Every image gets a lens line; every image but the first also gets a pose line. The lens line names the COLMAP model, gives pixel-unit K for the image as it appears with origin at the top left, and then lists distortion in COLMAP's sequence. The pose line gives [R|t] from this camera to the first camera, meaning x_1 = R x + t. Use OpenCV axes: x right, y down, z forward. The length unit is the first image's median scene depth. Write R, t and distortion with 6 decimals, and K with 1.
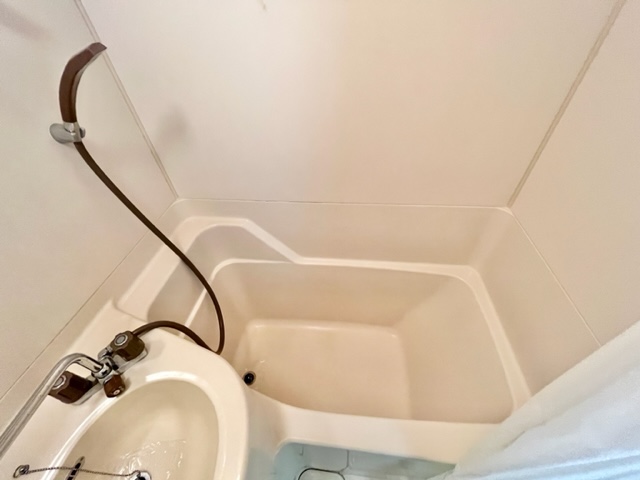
lens RADIAL K [[259.9, 0, 321.5], [0, 259.9, 240.4], [0, 0, 1]] dist [-0.002535, -0.000210]
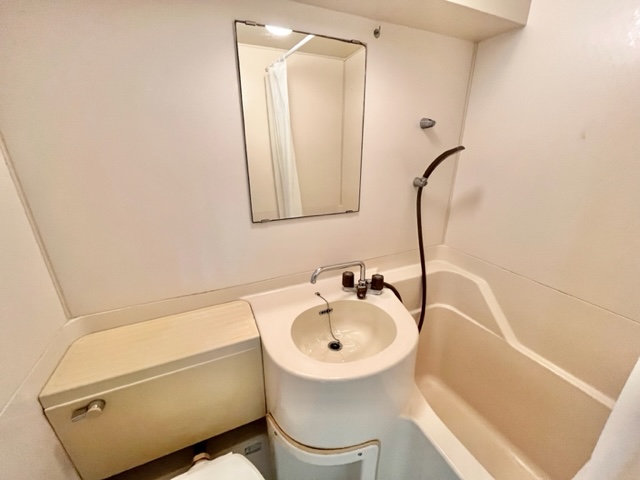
lens RADIAL K [[259.9, 0, 319.7], [0, 259.9, 239.3], [0, 0, 1]] dist [-0.002535, -0.000210]
pose [[0.510450, 0.320497, -0.797949, 0.225924], [-0.608010, 0.790717, -0.071353, 0.329383], [0.608083, 0.521582, 0.598487, -0.272848]]
